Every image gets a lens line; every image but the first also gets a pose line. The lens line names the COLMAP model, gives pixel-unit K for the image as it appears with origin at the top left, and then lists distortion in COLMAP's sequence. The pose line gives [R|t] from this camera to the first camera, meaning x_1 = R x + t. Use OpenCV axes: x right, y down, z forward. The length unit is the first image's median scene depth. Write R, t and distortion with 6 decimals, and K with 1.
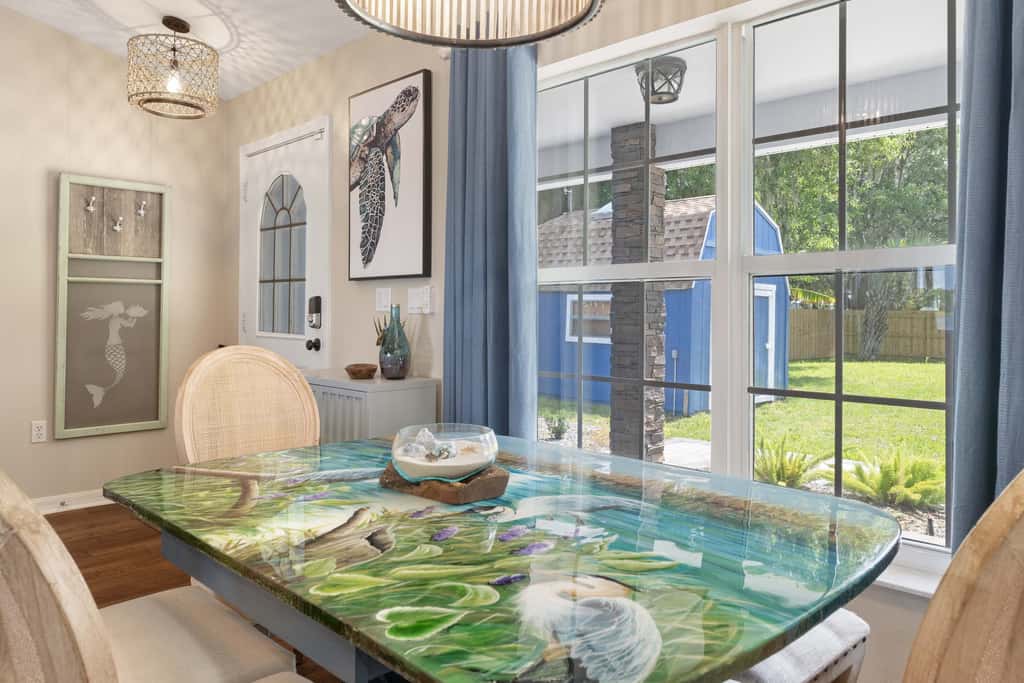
lens RADIAL K [[716.4, 0, 508.7], [0, 716.4, 300.7], [0, 0, 1]] dist [-0.003461, -0.000657]
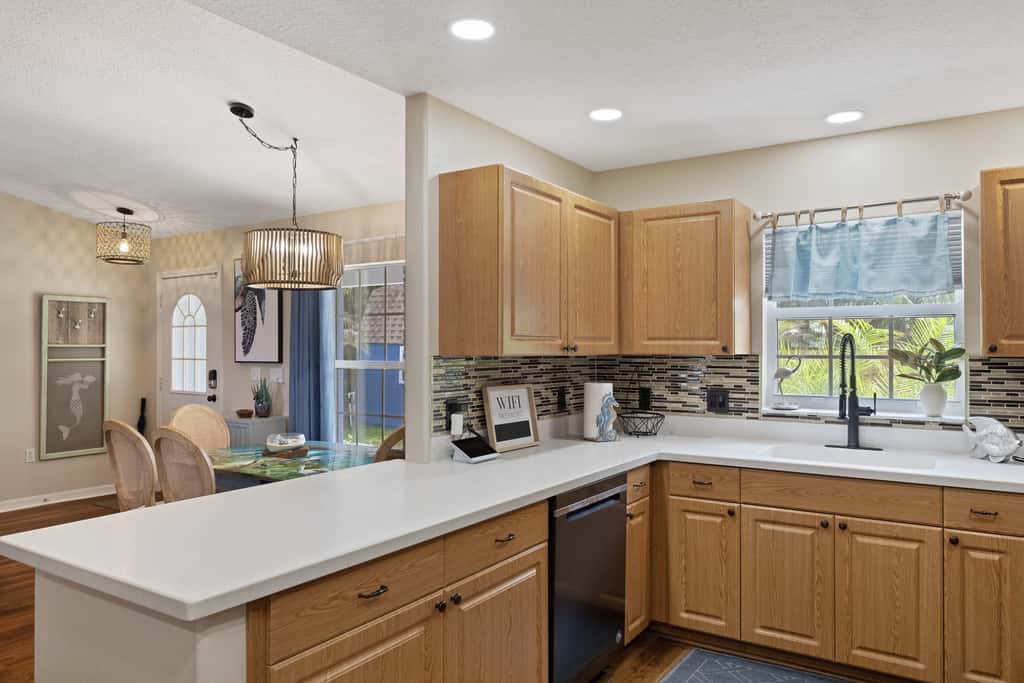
lens RADIAL K [[700.3, 0, 512.0], [0, 700.3, 341.5], [0, 0, 1]] dist [-0.002609, -0.002035]
pose [[0.980121, -0.005018, 0.198335, 0.100428], [0.003362, 0.999957, 0.008685, -0.087557], [-0.198370, -0.007846, 0.980096, -0.789995]]
